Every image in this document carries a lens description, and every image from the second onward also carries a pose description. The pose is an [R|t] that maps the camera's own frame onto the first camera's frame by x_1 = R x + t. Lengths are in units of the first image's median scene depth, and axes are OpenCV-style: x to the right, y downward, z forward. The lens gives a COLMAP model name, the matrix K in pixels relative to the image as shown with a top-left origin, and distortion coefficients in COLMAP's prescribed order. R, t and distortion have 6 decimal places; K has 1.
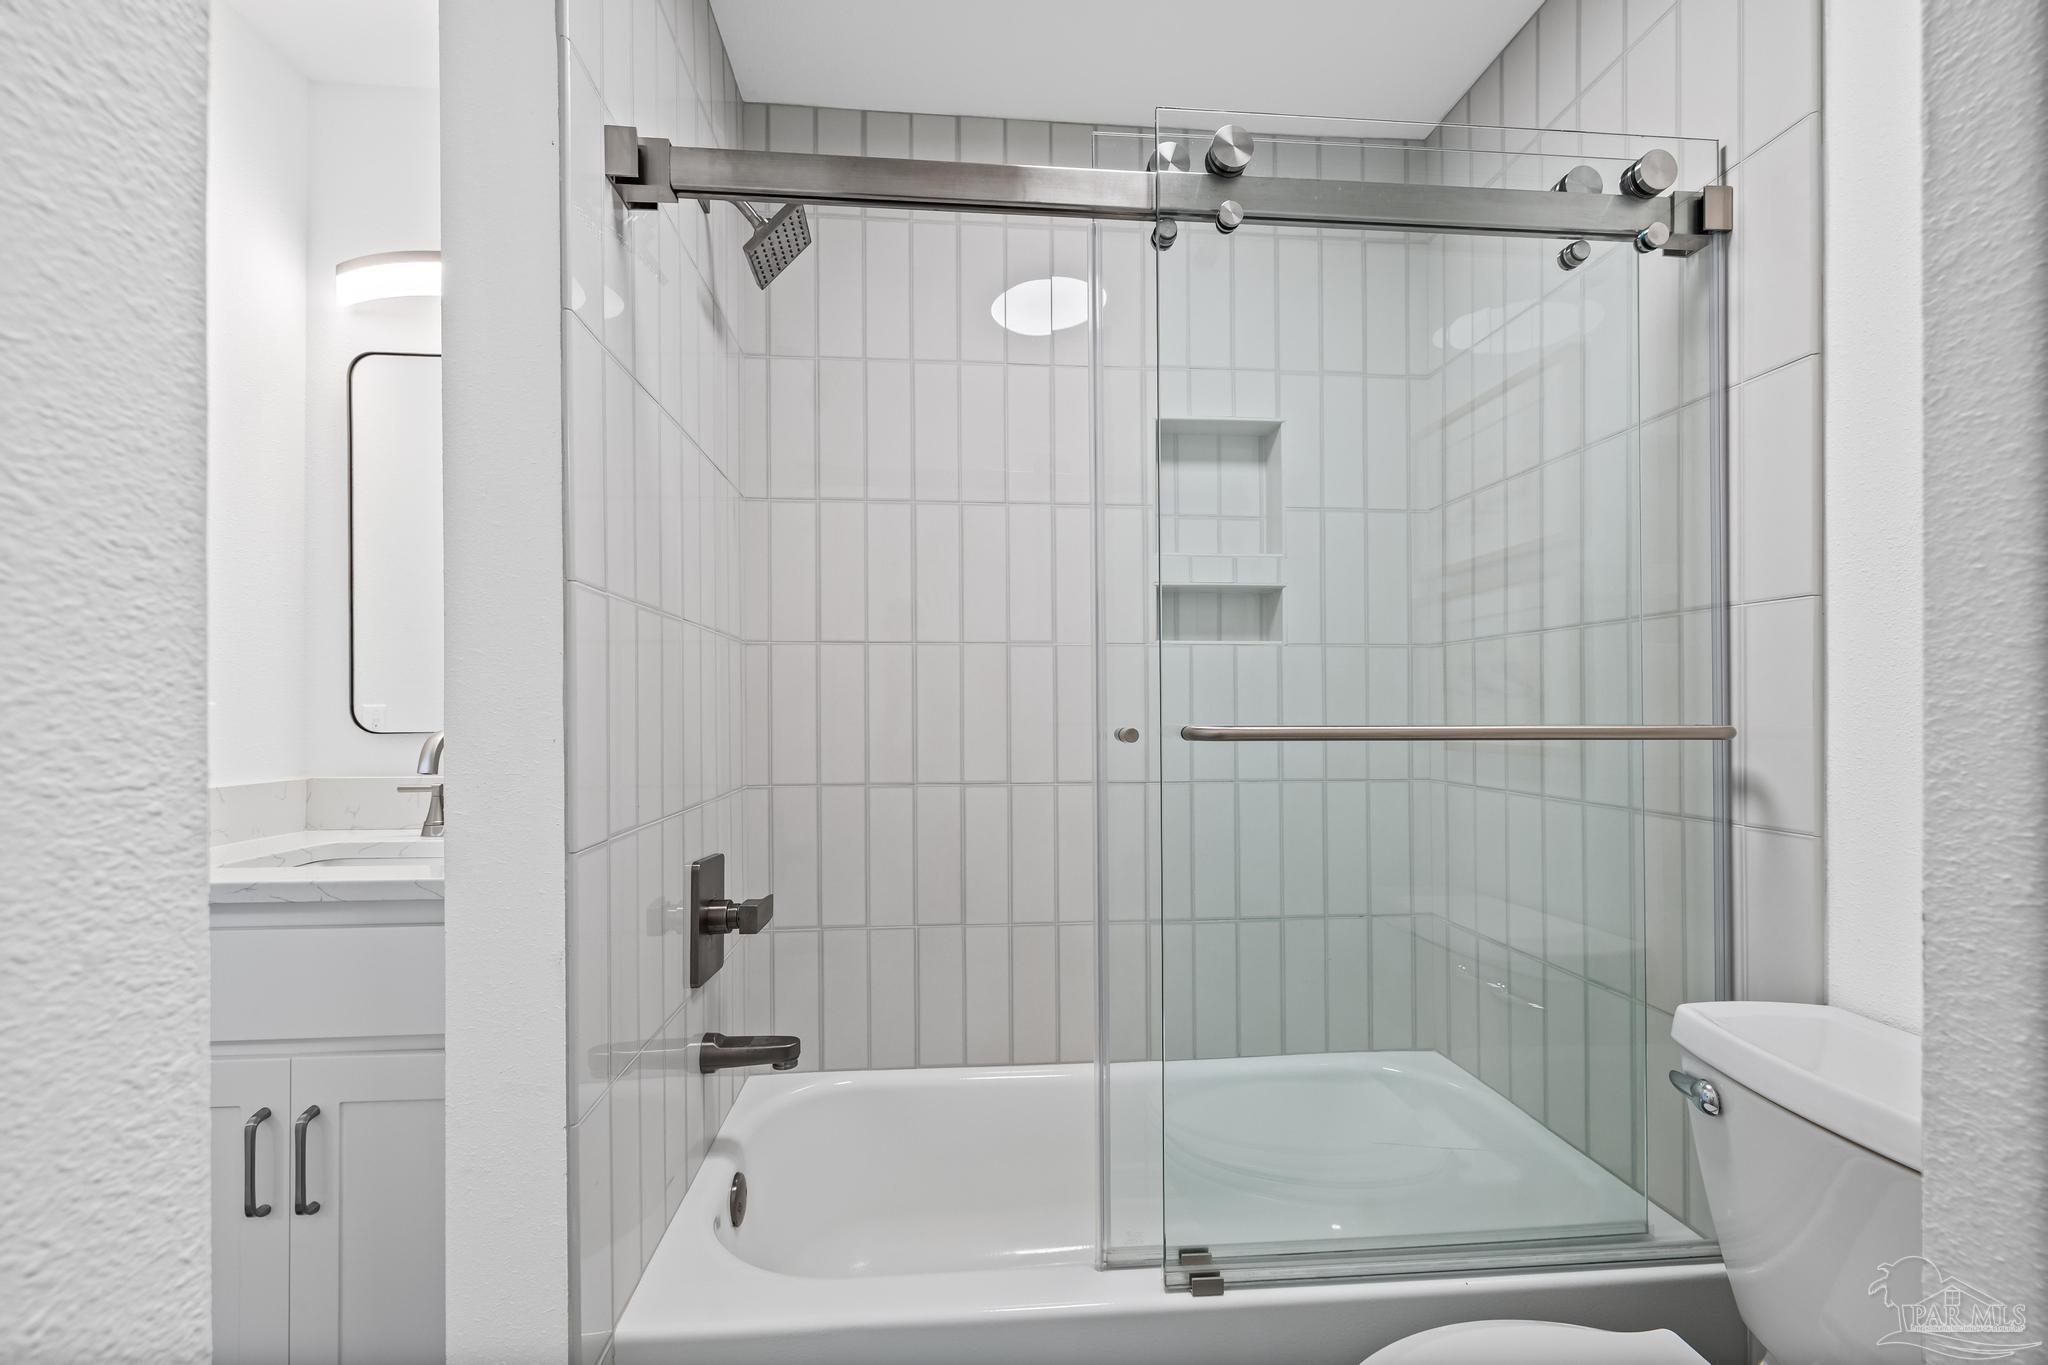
lens RADIAL K [[867.1, 0, 1007.8], [0, 867.1, 685.2], [0, 0, 1]] dist [0.002205, -0.001033]
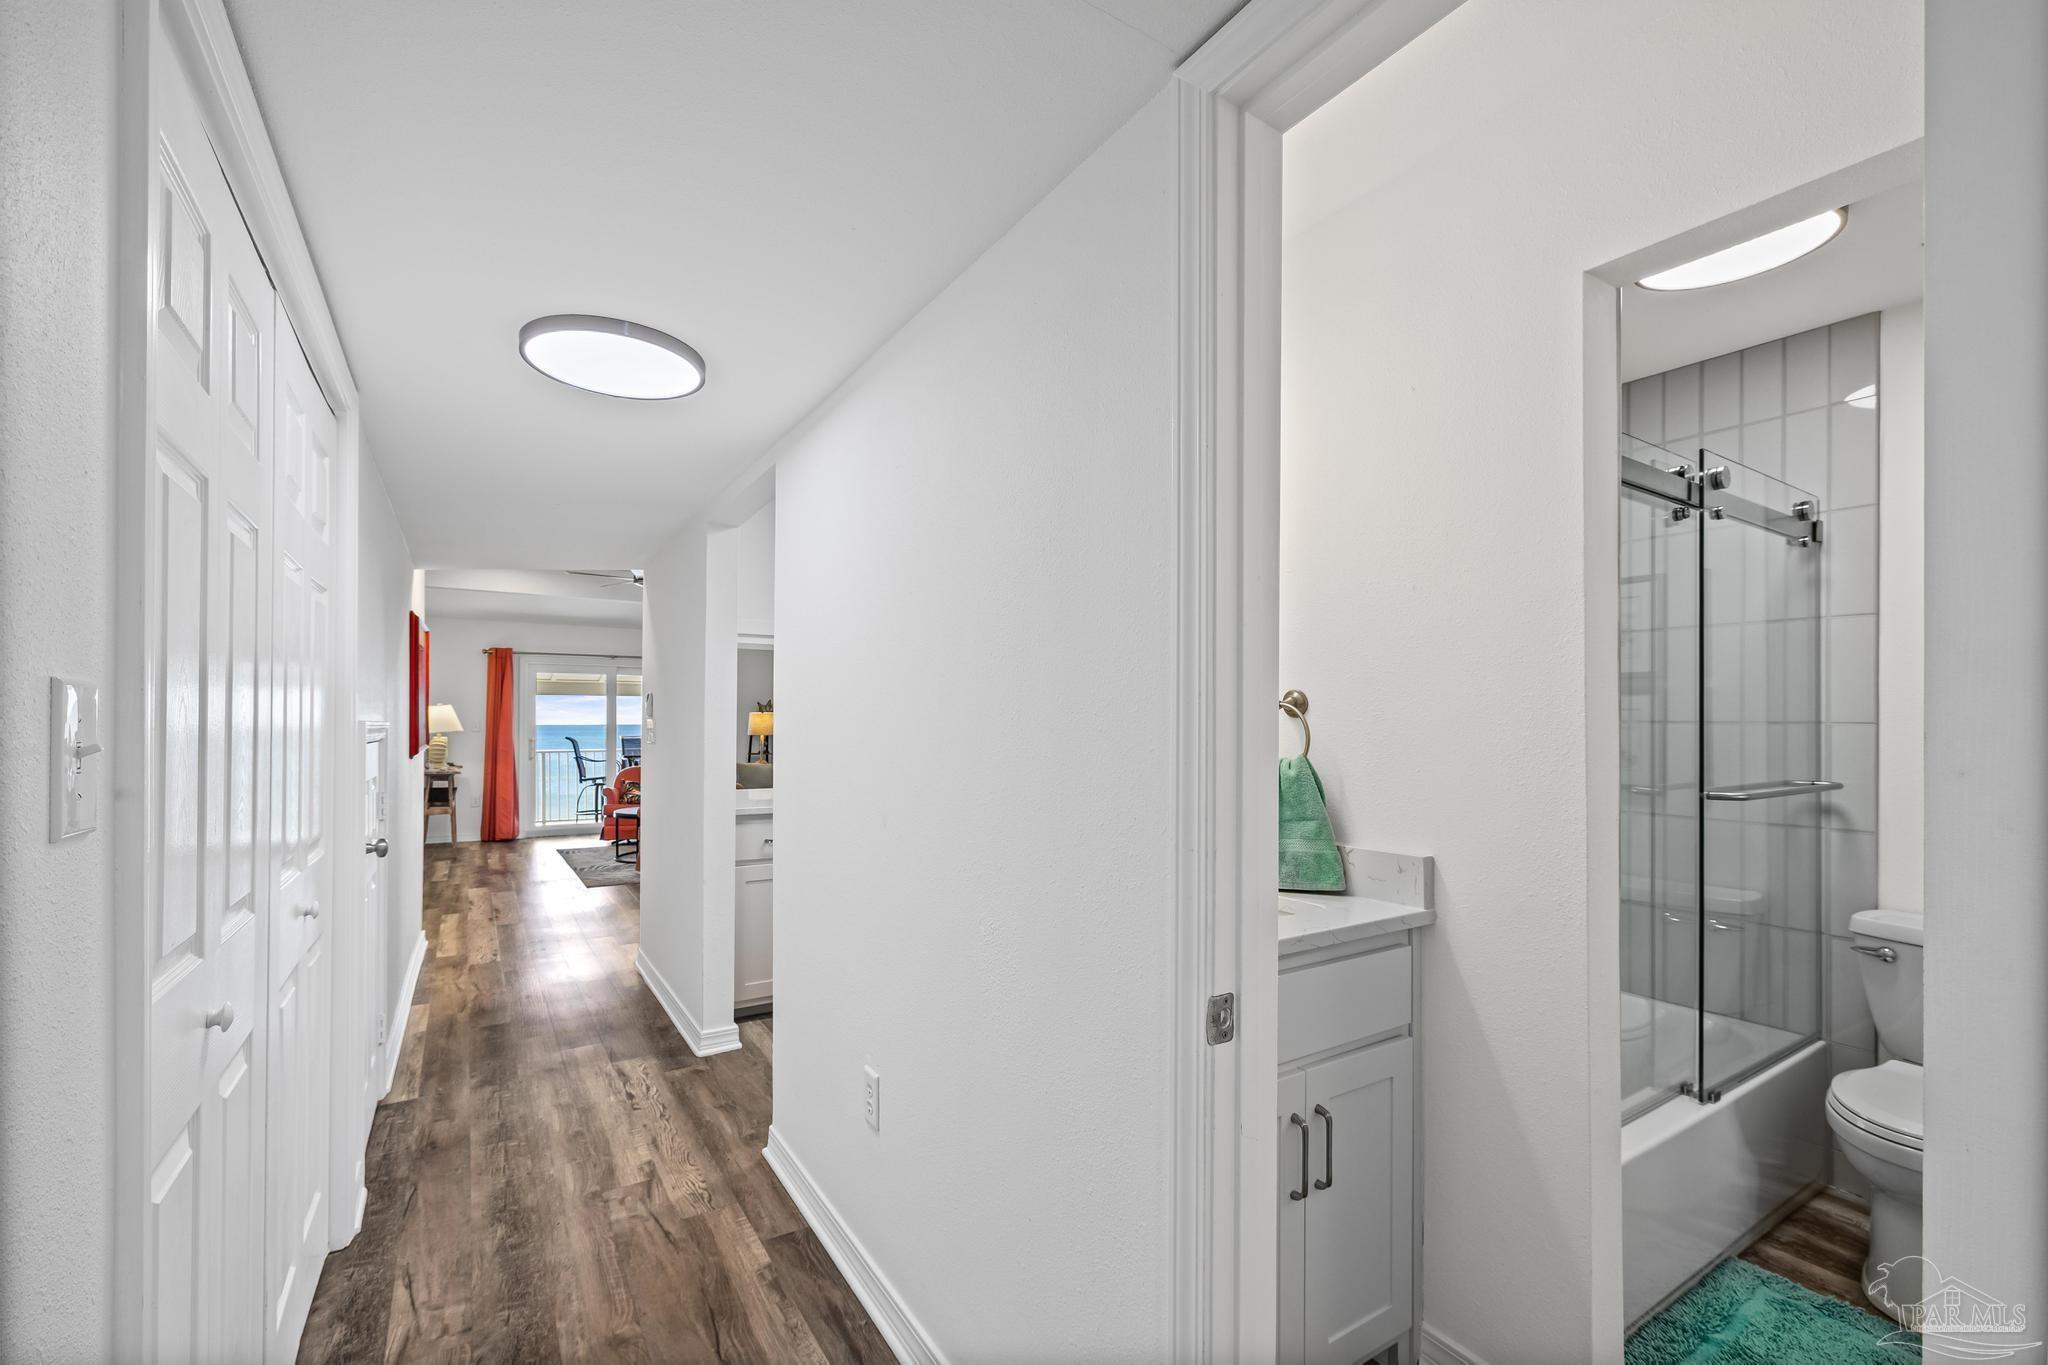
lens RADIAL K [[867.1, 0, 1003.8], [0, 867.1, 702.9], [0, 0, 1]] dist [0.002205, -0.001033]
pose [[0.885502, 0.014317, 0.464415, -1.893010], [-0.015565, 0.999878, -0.001147, -0.109294], [-0.464375, -0.006213, 0.885617, 0.076229]]
